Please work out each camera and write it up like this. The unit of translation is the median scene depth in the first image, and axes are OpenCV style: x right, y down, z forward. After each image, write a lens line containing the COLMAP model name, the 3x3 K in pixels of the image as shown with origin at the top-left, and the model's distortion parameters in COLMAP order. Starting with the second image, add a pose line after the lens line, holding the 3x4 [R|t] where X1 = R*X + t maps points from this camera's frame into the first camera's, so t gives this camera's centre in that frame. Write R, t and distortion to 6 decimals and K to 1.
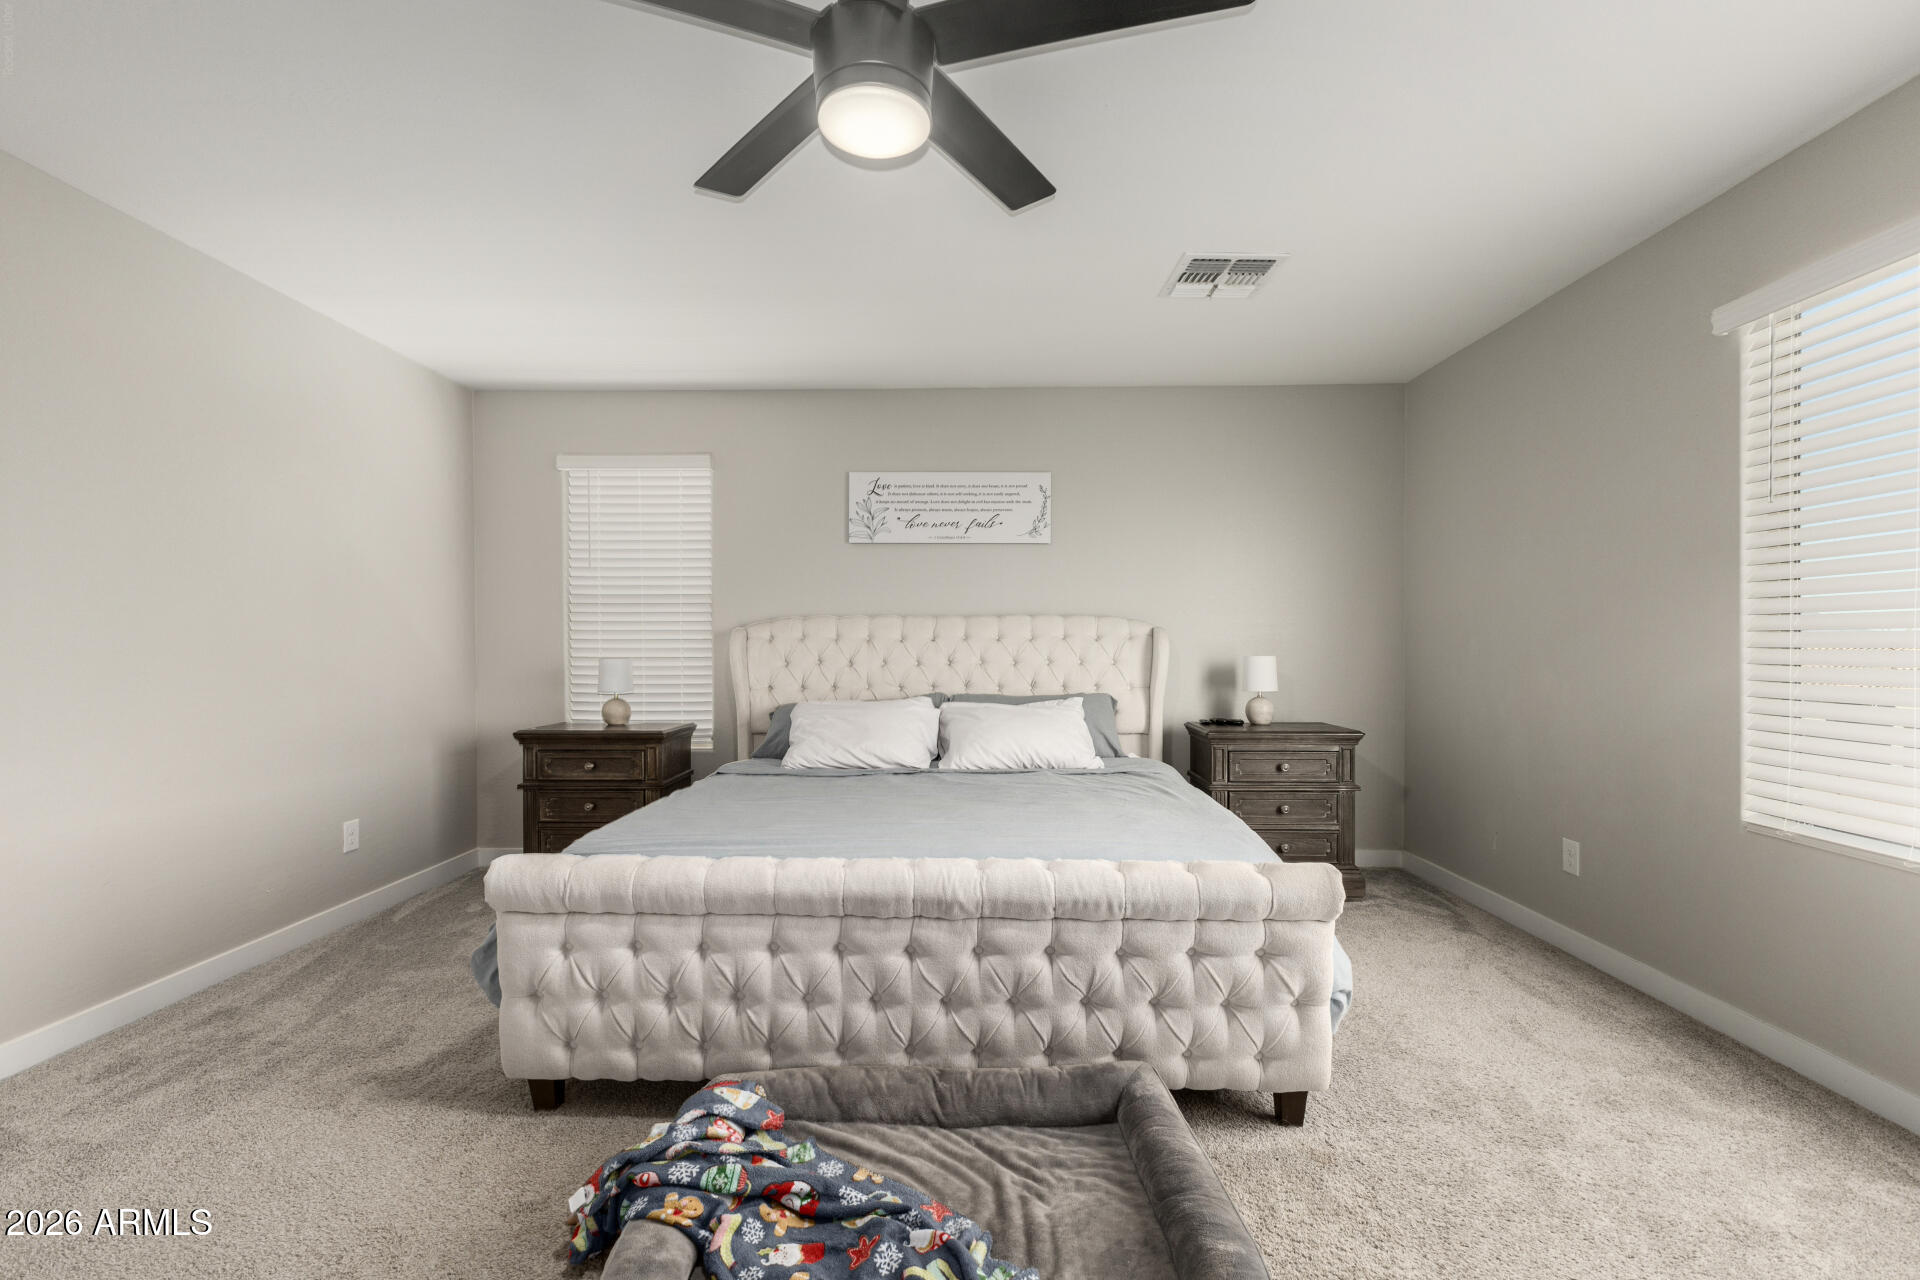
lens RADIAL K [[835.2, 0, 960.3], [0, 835.2, 659.5], [0, 0, 1]] dist [0.002773, 0.000465]
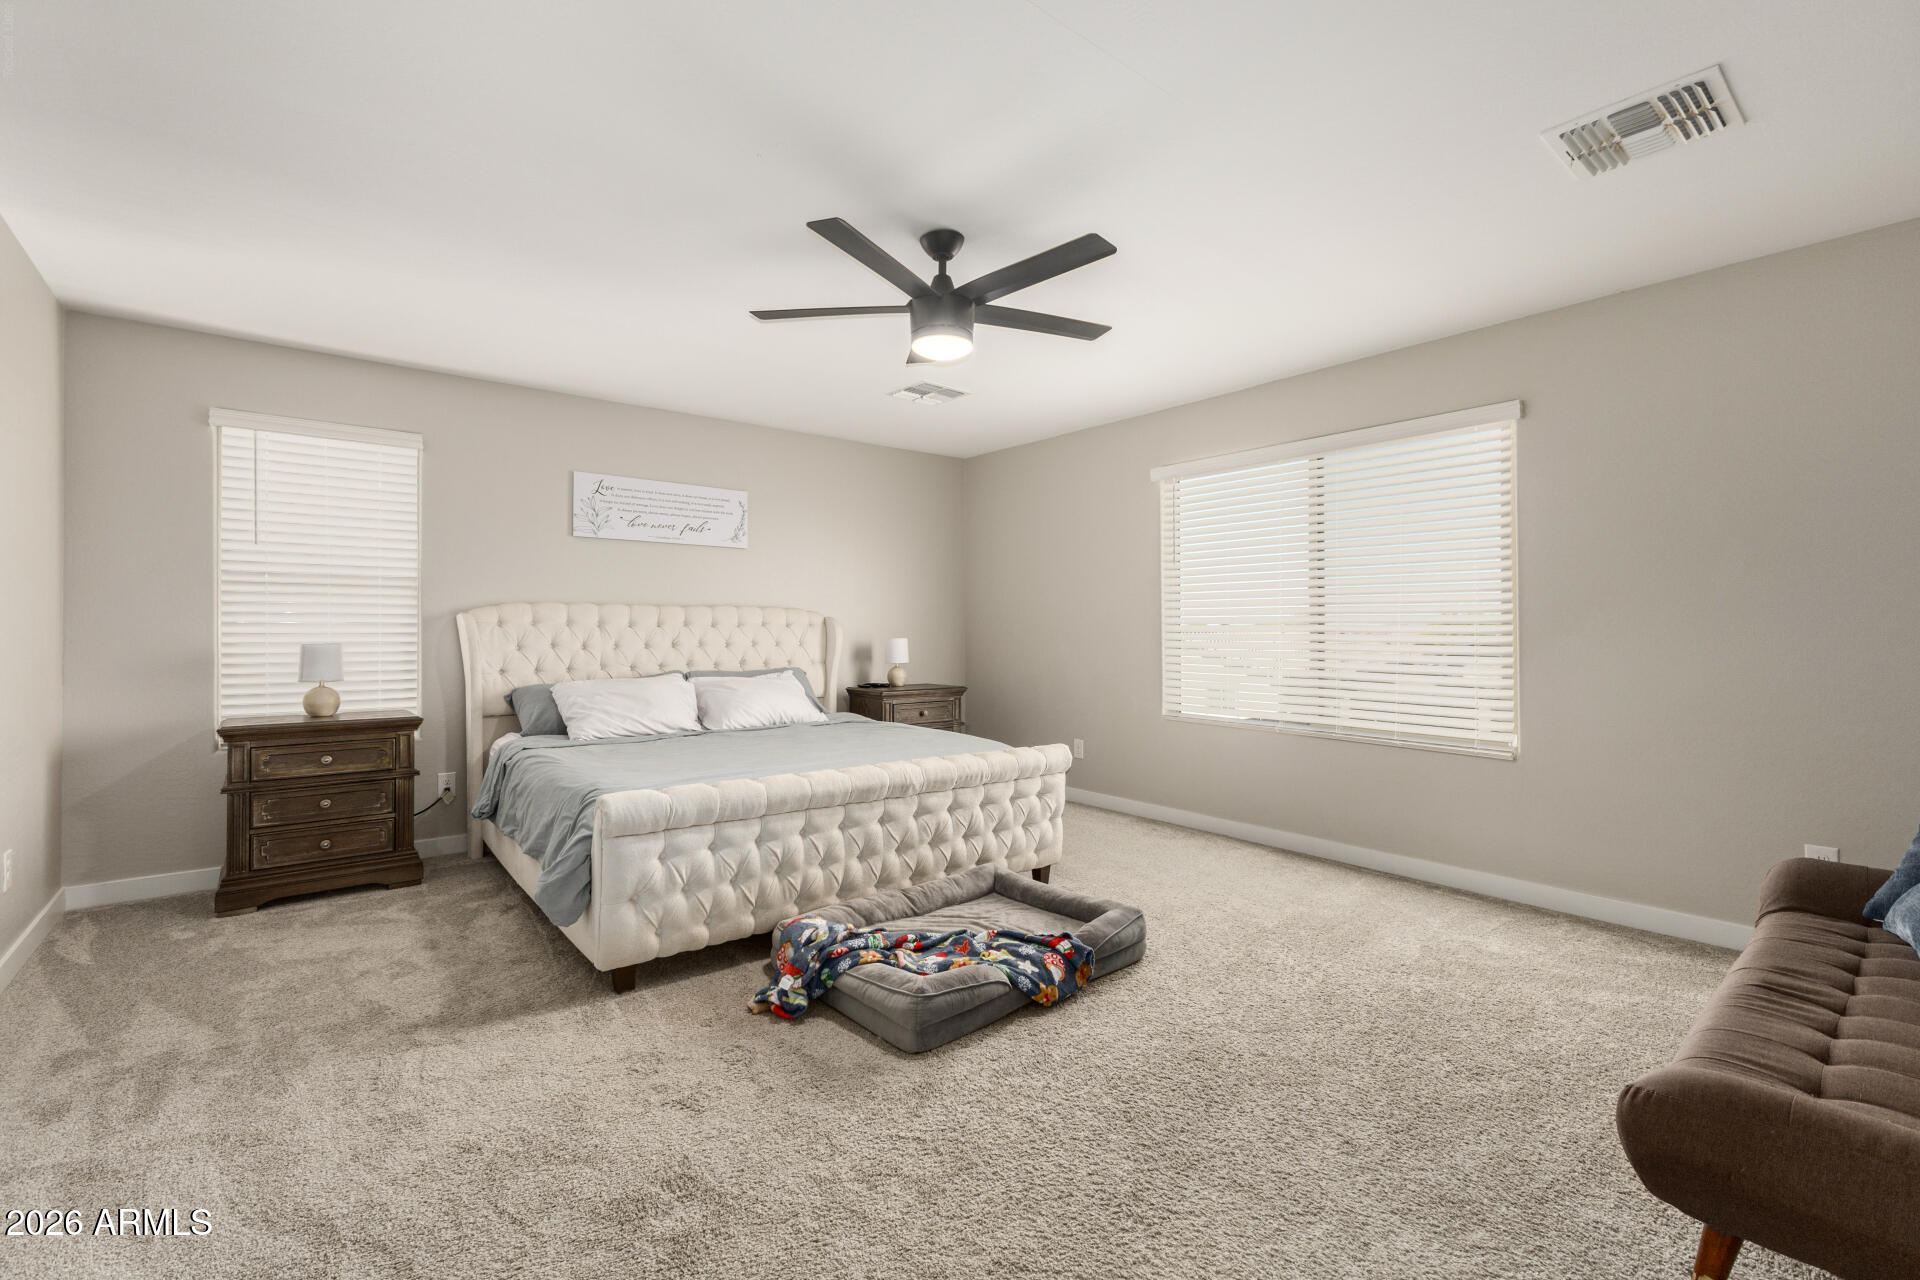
lens RADIAL K [[835.2, 0, 963.6], [0, 835.2, 628.7], [0, 0, 1]] dist [0.002773, 0.000465]
pose [[0.766437, 0.003053, 0.642313, -0.510733], [0.008644, 0.999849, -0.015067, 0.002224], [-0.642262, 0.017101, 0.766295, -0.180395]]
